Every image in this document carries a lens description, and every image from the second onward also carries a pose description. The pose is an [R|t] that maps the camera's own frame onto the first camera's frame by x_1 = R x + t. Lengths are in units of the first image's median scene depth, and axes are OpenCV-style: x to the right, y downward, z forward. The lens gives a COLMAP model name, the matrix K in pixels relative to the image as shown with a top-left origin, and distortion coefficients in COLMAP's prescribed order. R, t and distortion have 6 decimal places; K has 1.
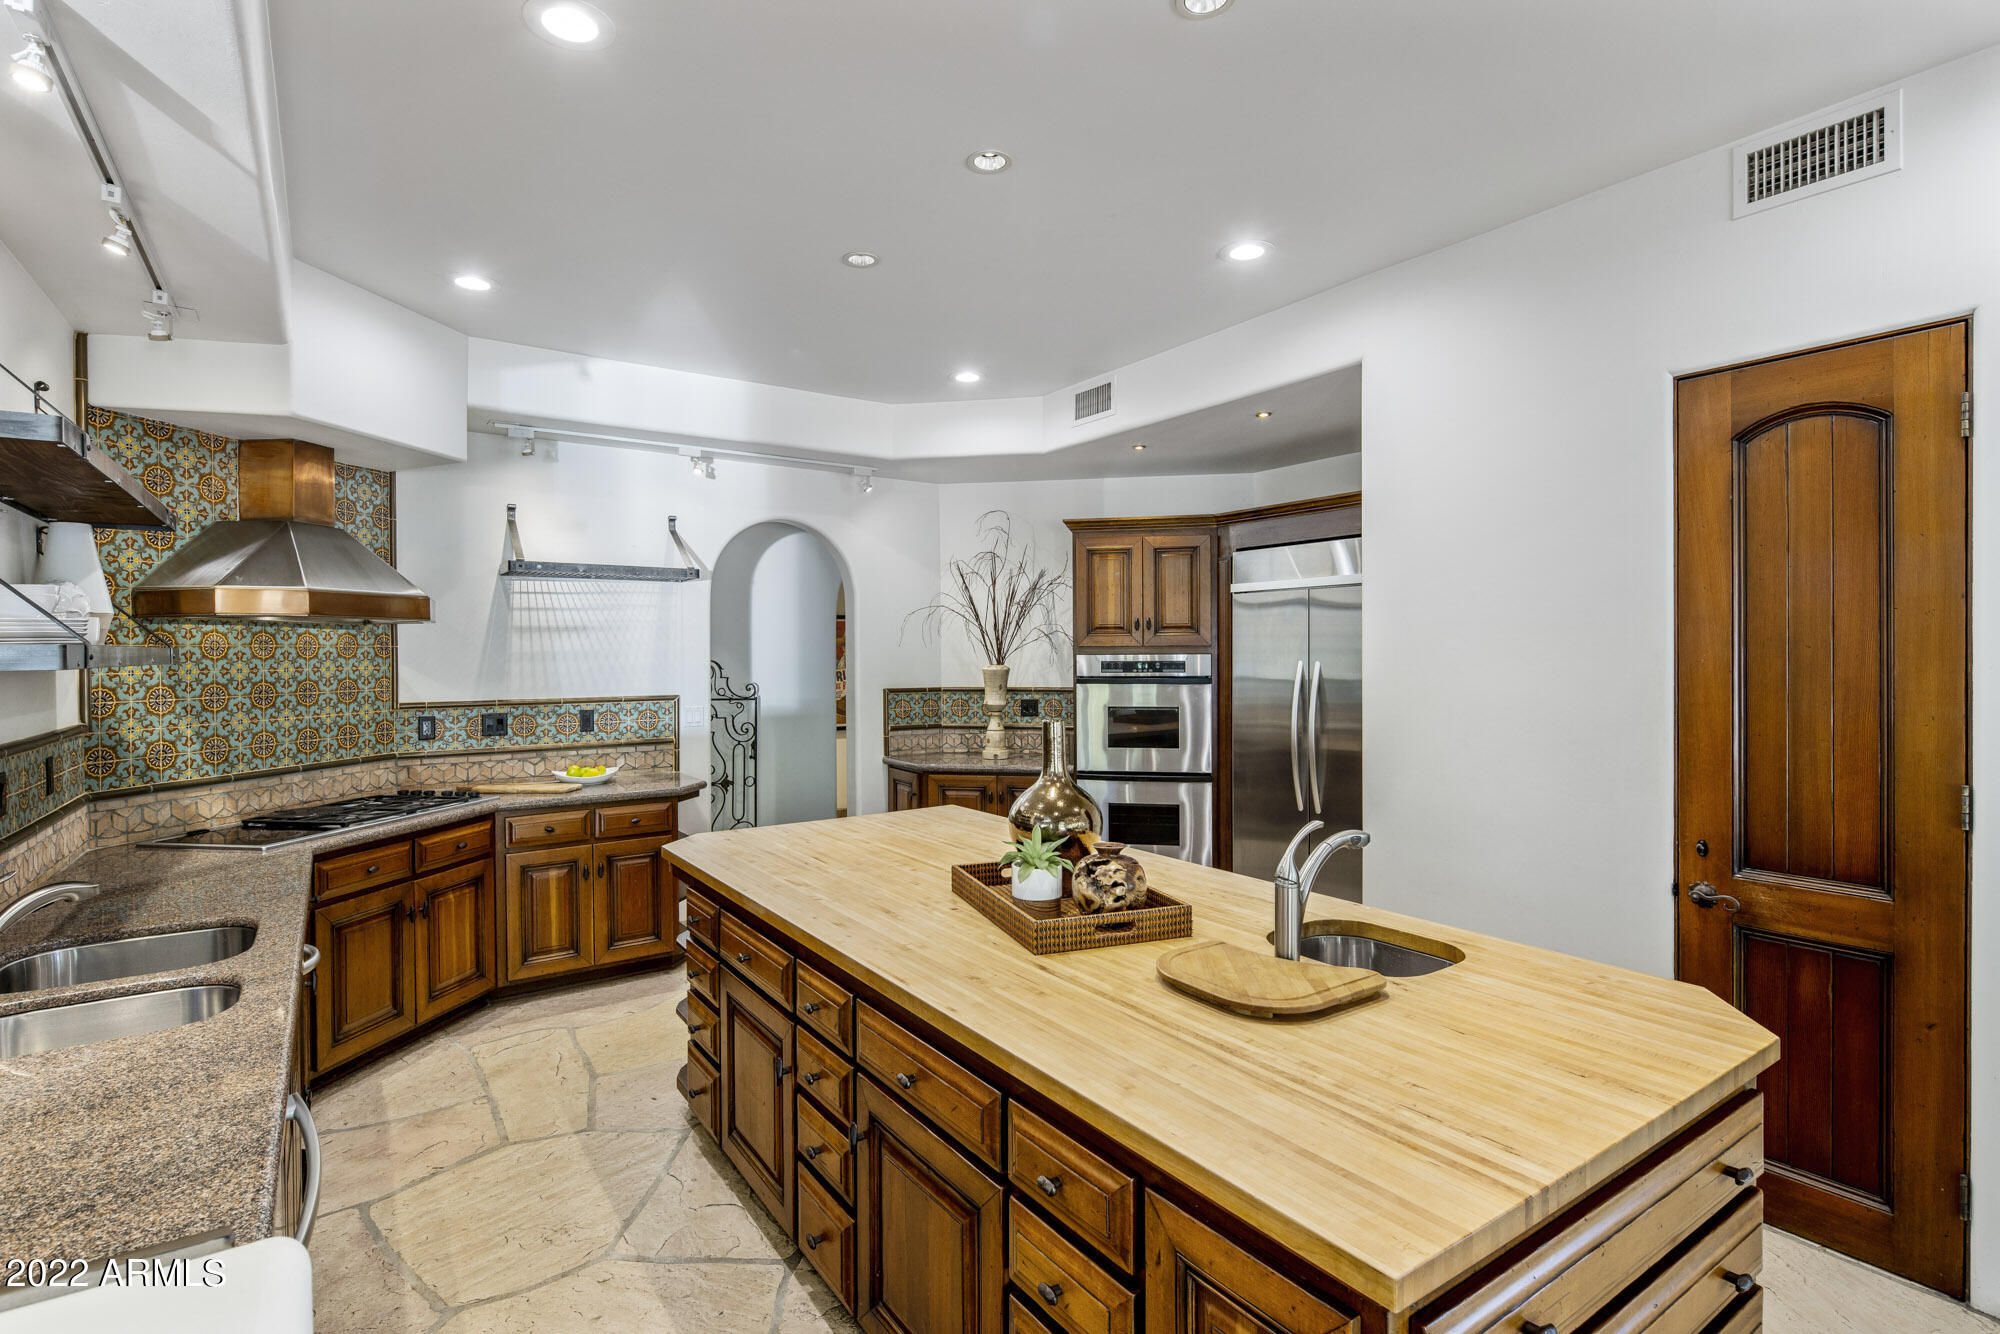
lens RADIAL K [[977.7, 0, 996.0], [0, 977.7, 635.9], [0, 0, 1]] dist [0.001232, -0.006280]
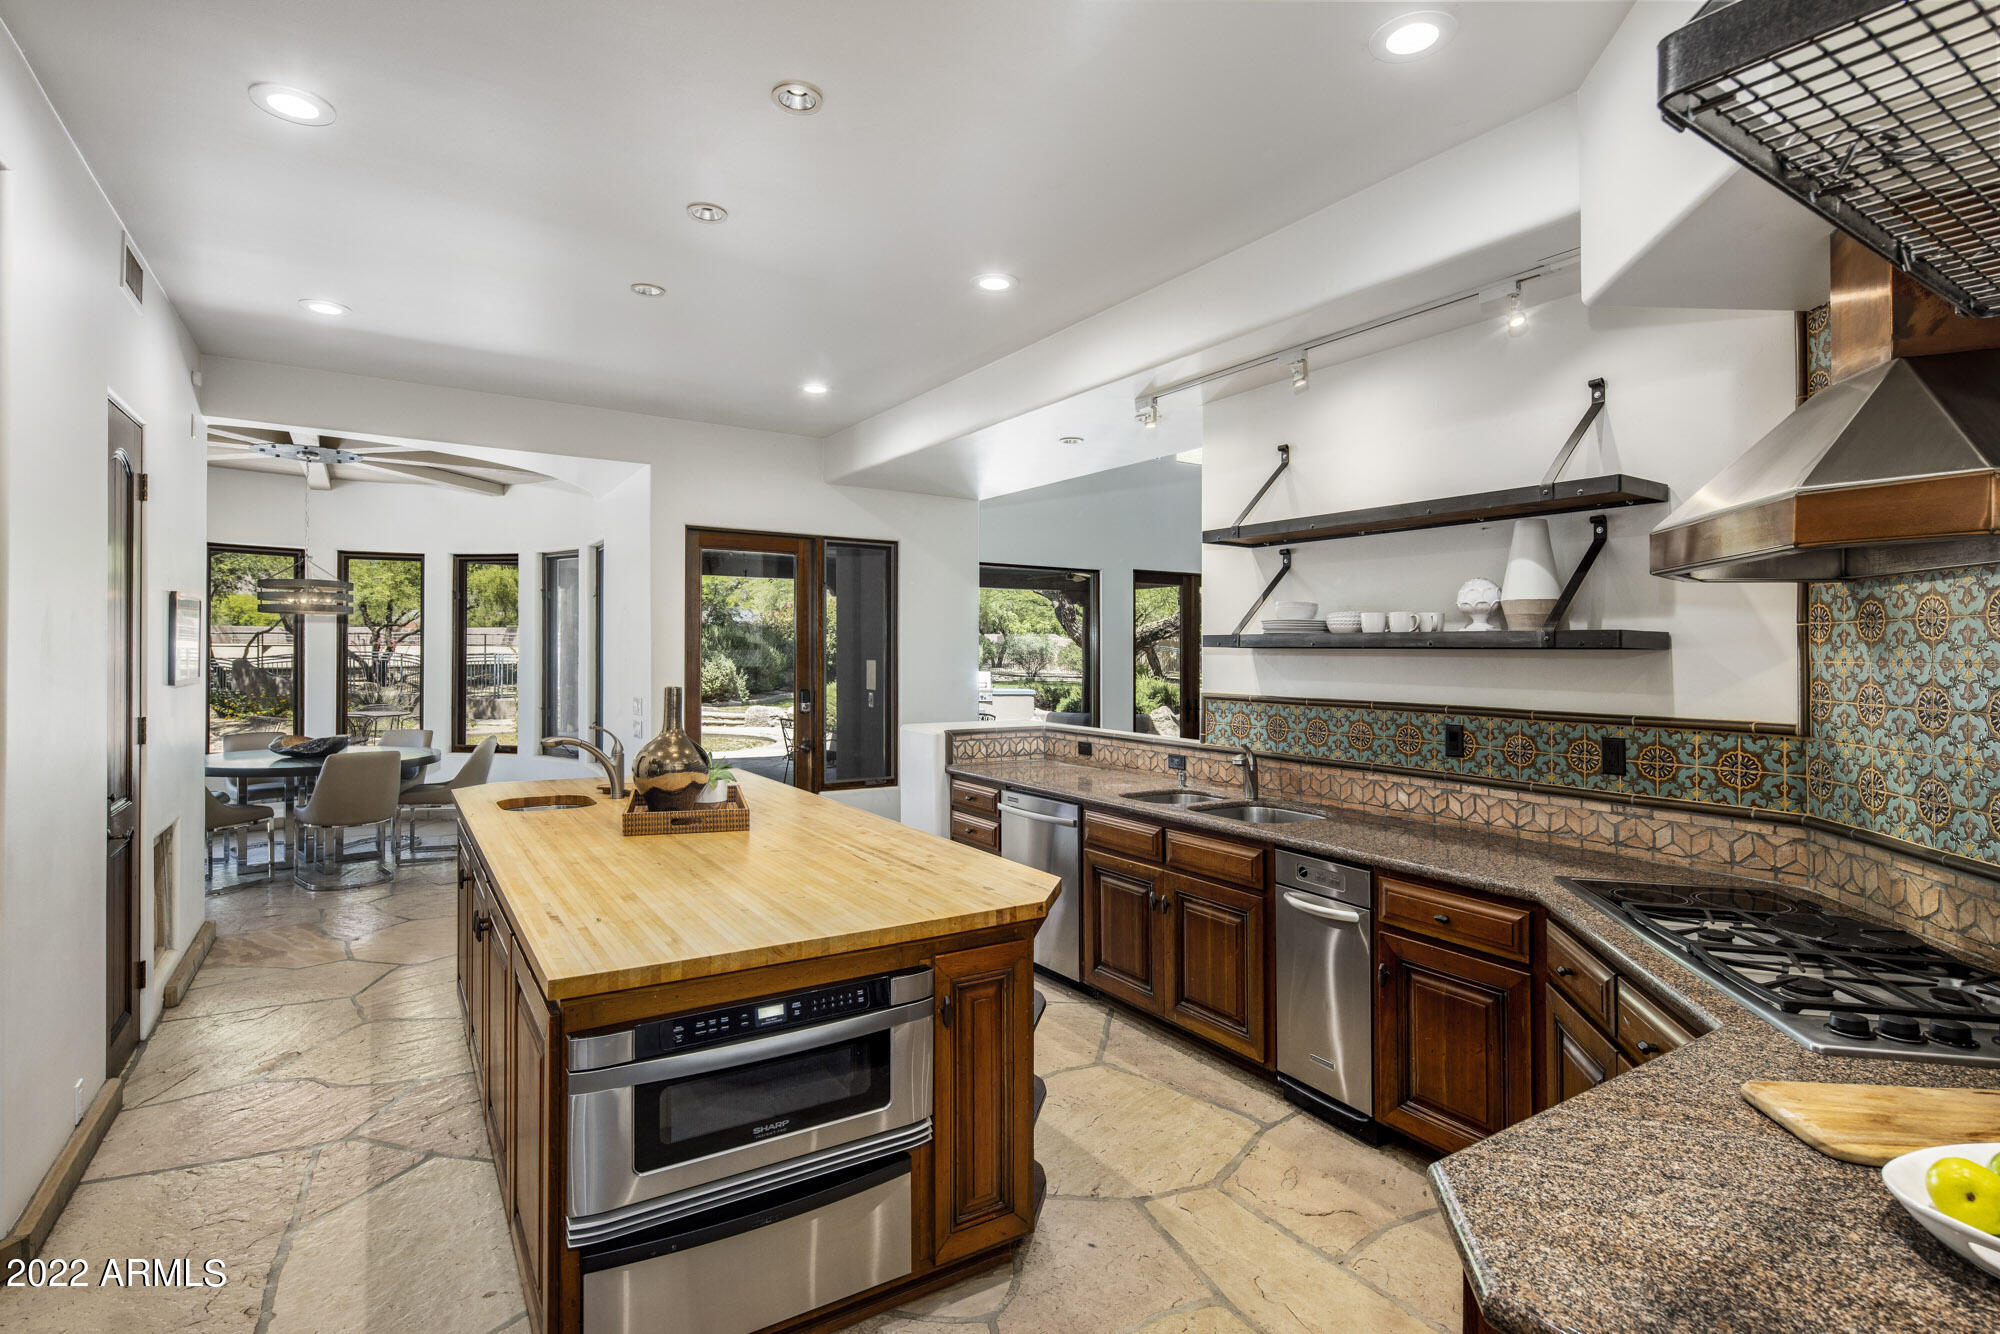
lens RADIAL K [[964.3, 0, 999.2], [0, 964.3, 627.9], [0, 0, 1]] dist [0.002242, -0.006538]
pose [[-0.999453, 0.005383, 0.032622, -0.295284], [0.004306, 0.999446, -0.032998, 0.033839], [-0.032782, -0.032839, -0.998923, 1.677387]]
